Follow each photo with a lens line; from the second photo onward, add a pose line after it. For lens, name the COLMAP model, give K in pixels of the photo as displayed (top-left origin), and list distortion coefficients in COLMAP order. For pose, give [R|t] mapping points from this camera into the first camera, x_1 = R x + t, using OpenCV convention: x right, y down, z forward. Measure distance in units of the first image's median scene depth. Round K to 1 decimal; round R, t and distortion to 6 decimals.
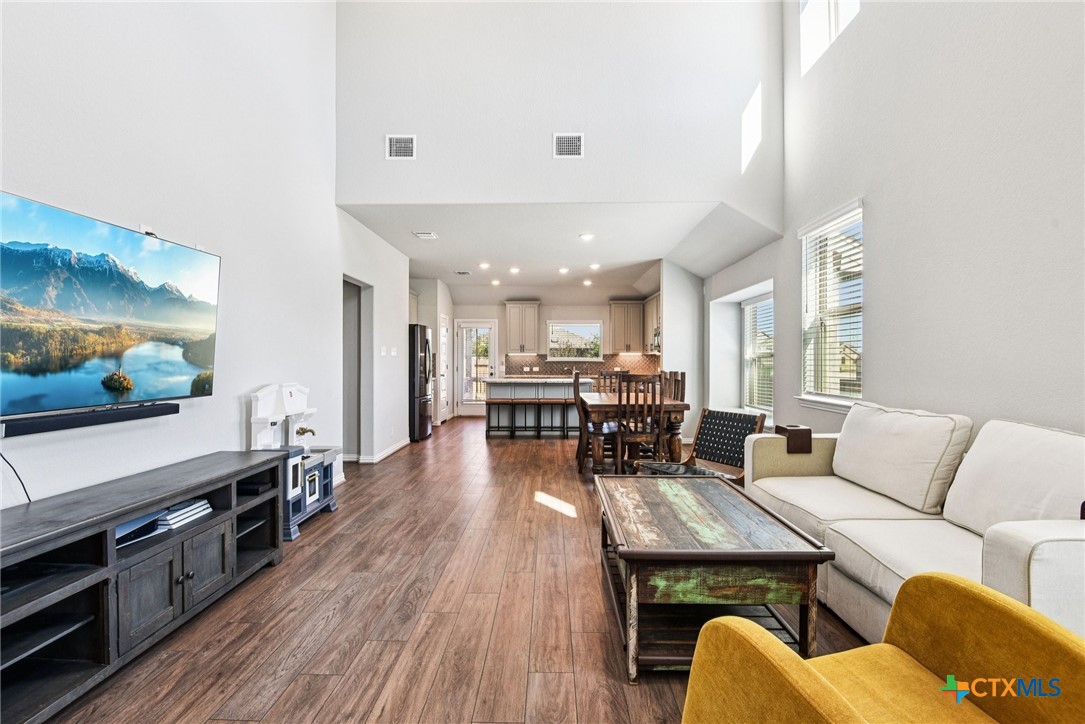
lens RADIAL K [[511.8, 0, 539.9], [0, 511.8, 362.6], [0, 0, 1]] dist [-0.016060, -0.004264]
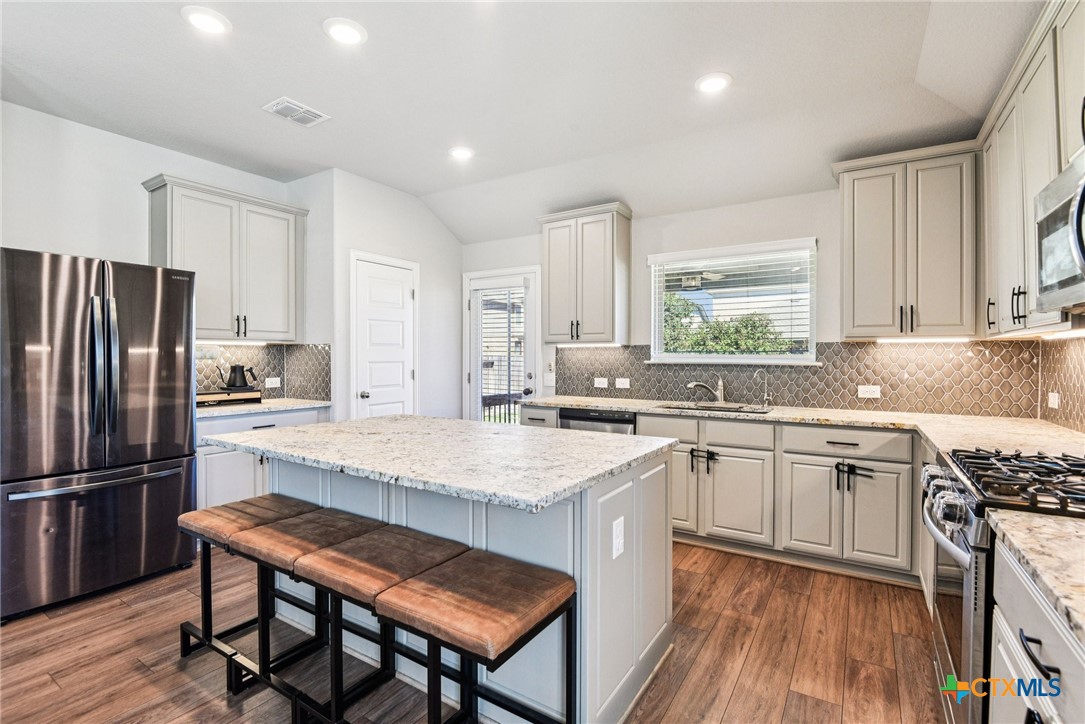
lens RADIAL K [[501.6, 0, 538.3], [0, 501.6, 357.7], [0, 0, 1]] dist [-0.011330, -0.004268]
pose [[0.851849, 0.001806, -0.523784, 0.392135], [-0.002877, 0.999995, -0.001231, -0.017317], [0.523779, 0.002556, 0.851850, 1.810952]]
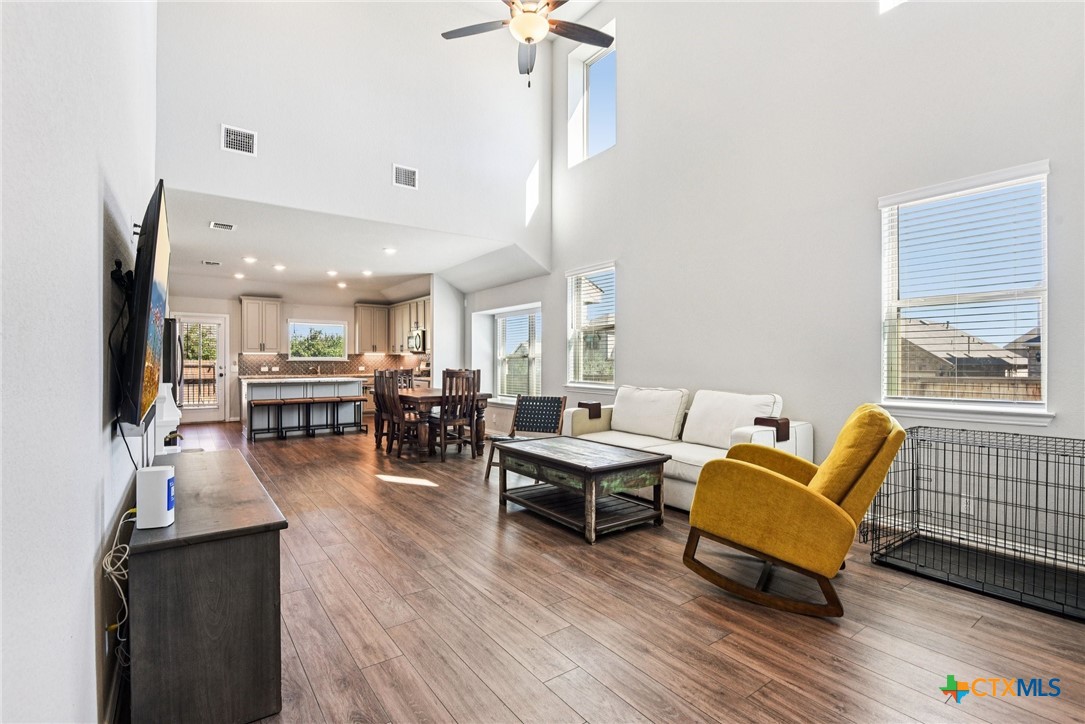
lens RADIAL K [[501.6, 0, 542.2], [0, 501.6, 362.2], [0, 0, 1]] dist [-0.011330, -0.004268]
pose [[0.798120, -0.001005, 0.602498, -0.490502], [0.000956, 0.999999, 0.000402, 0.000296], [-0.602498, 0.000255, 0.798120, -0.136268]]
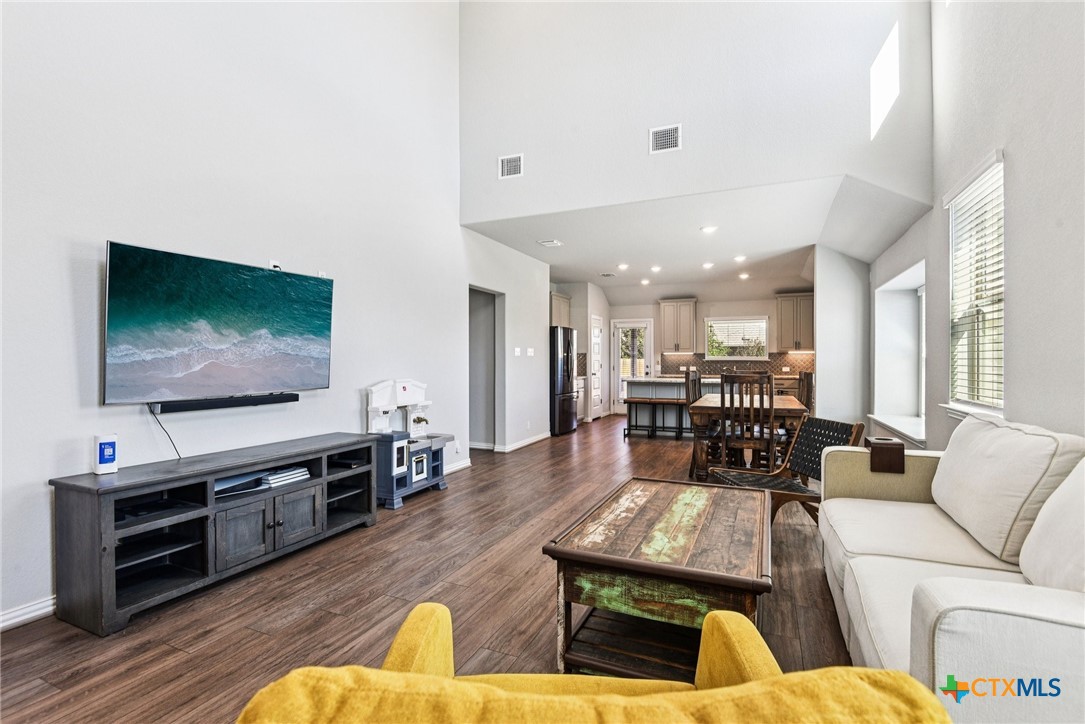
lens RADIAL K [[501.6, 0, 539.1], [0, 501.6, 363.7], [0, 0, 1]] dist [-0.011330, -0.004268]
pose [[0.922009, 0.000828, -0.387168, 0.257825], [0.000845, 0.999991, 0.004152, -0.001430], [0.387168, -0.004155, 0.922000, 0.032961]]
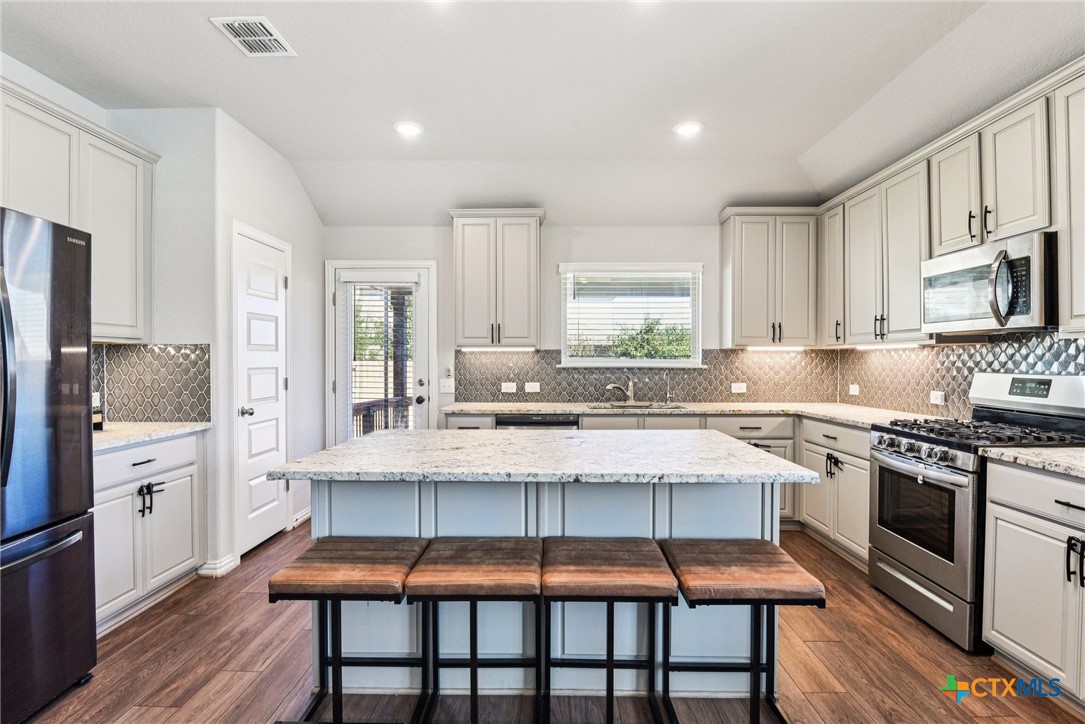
lens RADIAL K [[546.9, 0, 540.7], [0, 546.9, 366.3], [0, 0, 1]] dist [-0.013754, -0.005794]
pose [[0.999998, -0.000737, 0.002073, -0.006132], [0.000725, 0.999983, 0.005741, -0.016569], [-0.002077, -0.005739, 0.999981, 1.638676]]
